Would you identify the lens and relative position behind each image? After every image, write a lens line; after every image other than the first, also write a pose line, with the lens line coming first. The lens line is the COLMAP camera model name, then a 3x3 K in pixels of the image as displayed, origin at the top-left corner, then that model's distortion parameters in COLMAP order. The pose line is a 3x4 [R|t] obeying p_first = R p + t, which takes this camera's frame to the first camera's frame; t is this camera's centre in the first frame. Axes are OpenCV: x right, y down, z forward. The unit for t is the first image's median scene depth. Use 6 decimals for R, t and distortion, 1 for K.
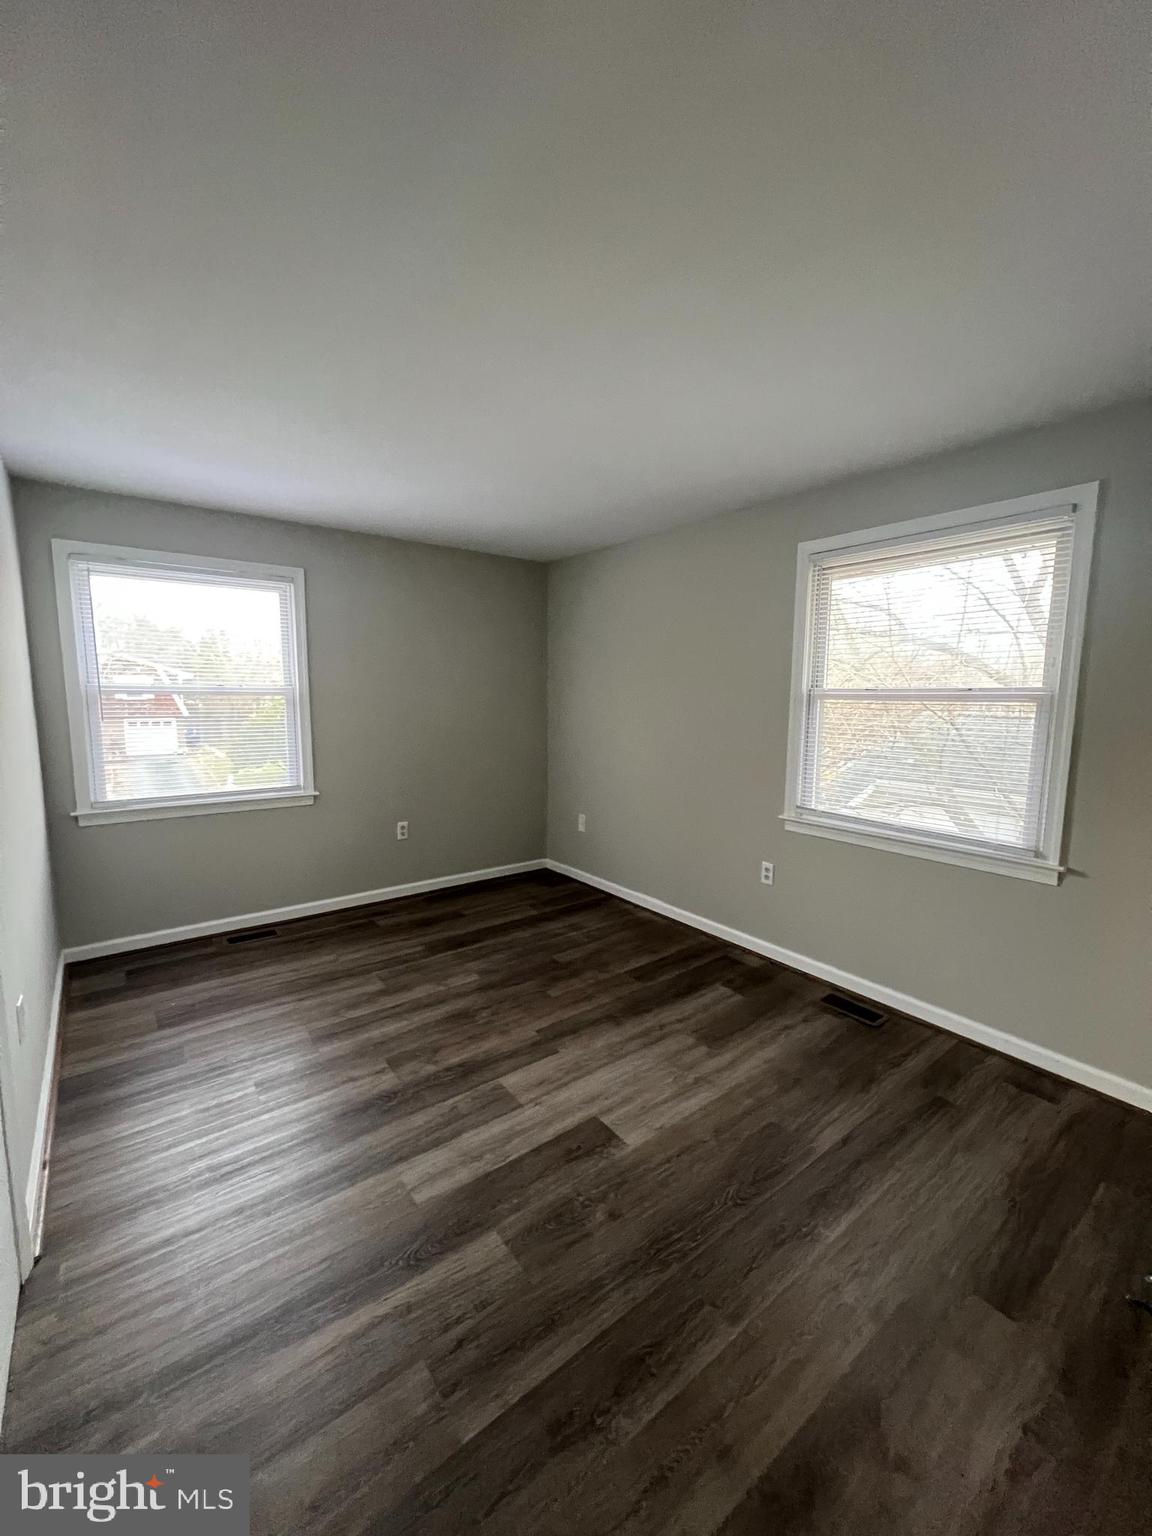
lens RADIAL K [[613.7, 0, 576.0], [0, 613.7, 768.0], [0, 0, 1]] dist [-0.000107, 0.000113]
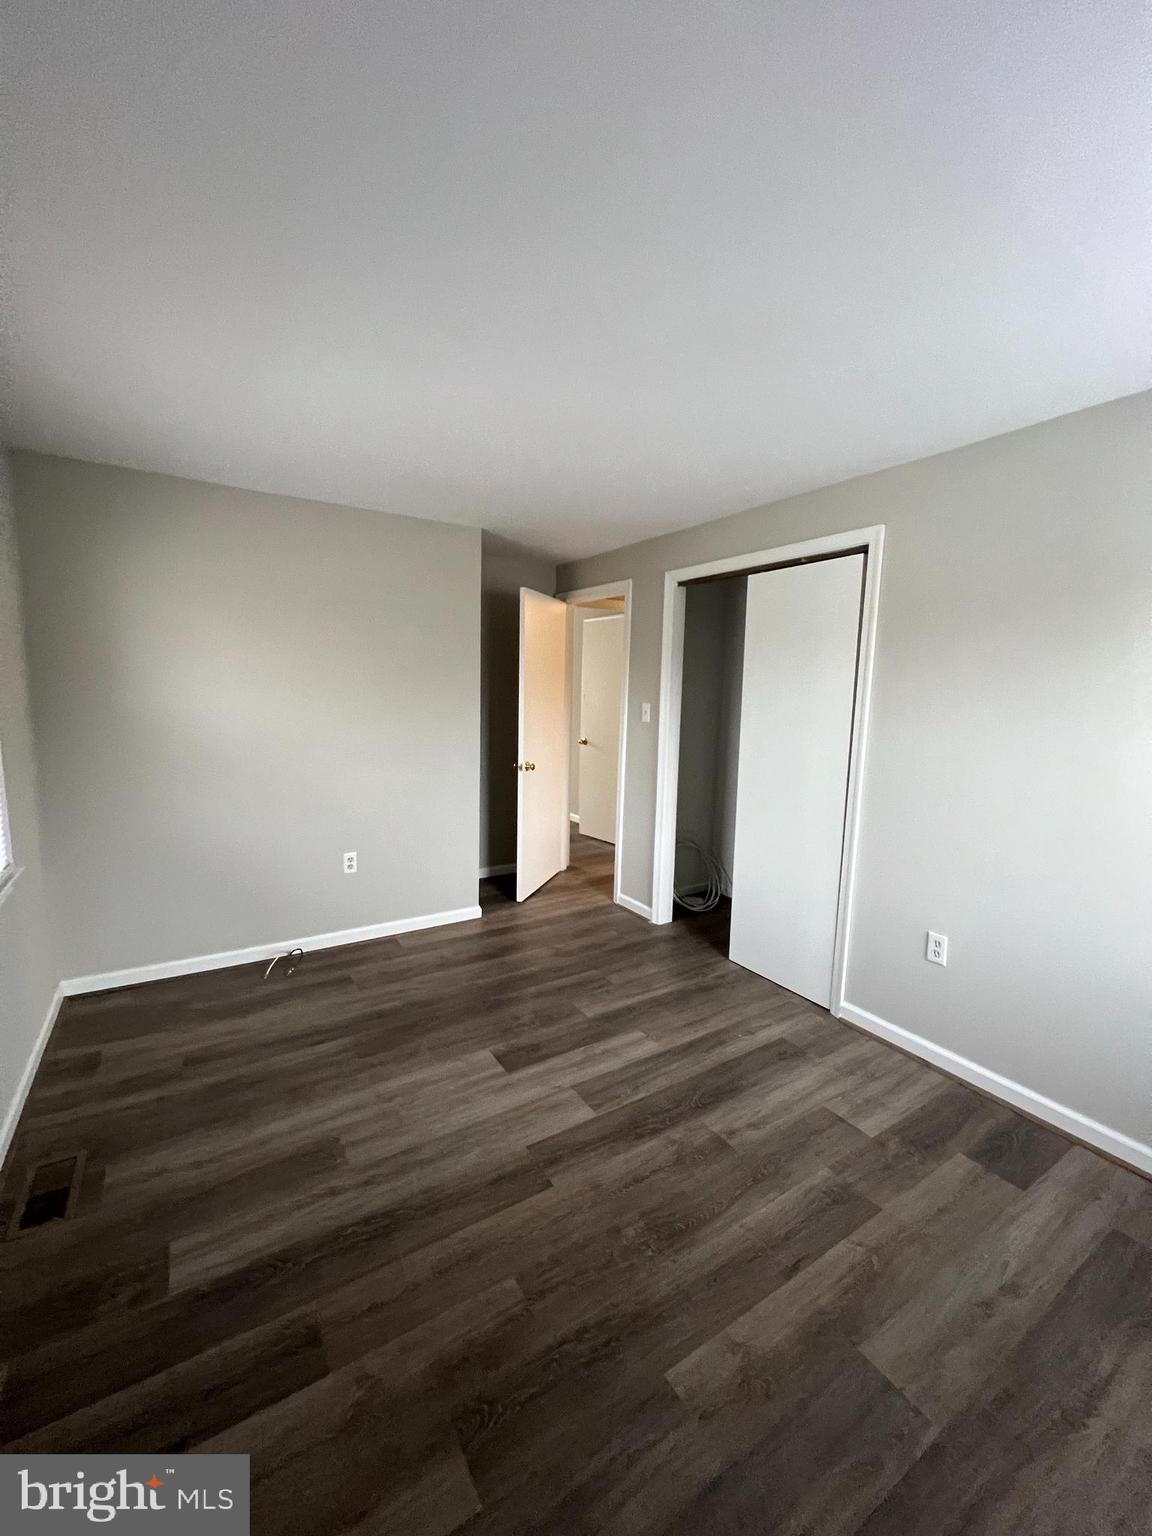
lens RADIAL K [[613.7, 0, 576.0], [0, 613.7, 768.0], [0, 0, 1]] dist [-0.000107, 0.000113]
pose [[-0.995655, -0.048971, 0.079207, -0.145116], [-0.028304, 0.969463, 0.243600, -0.239144], [-0.088718, 0.240299, -0.966636, 1.810002]]
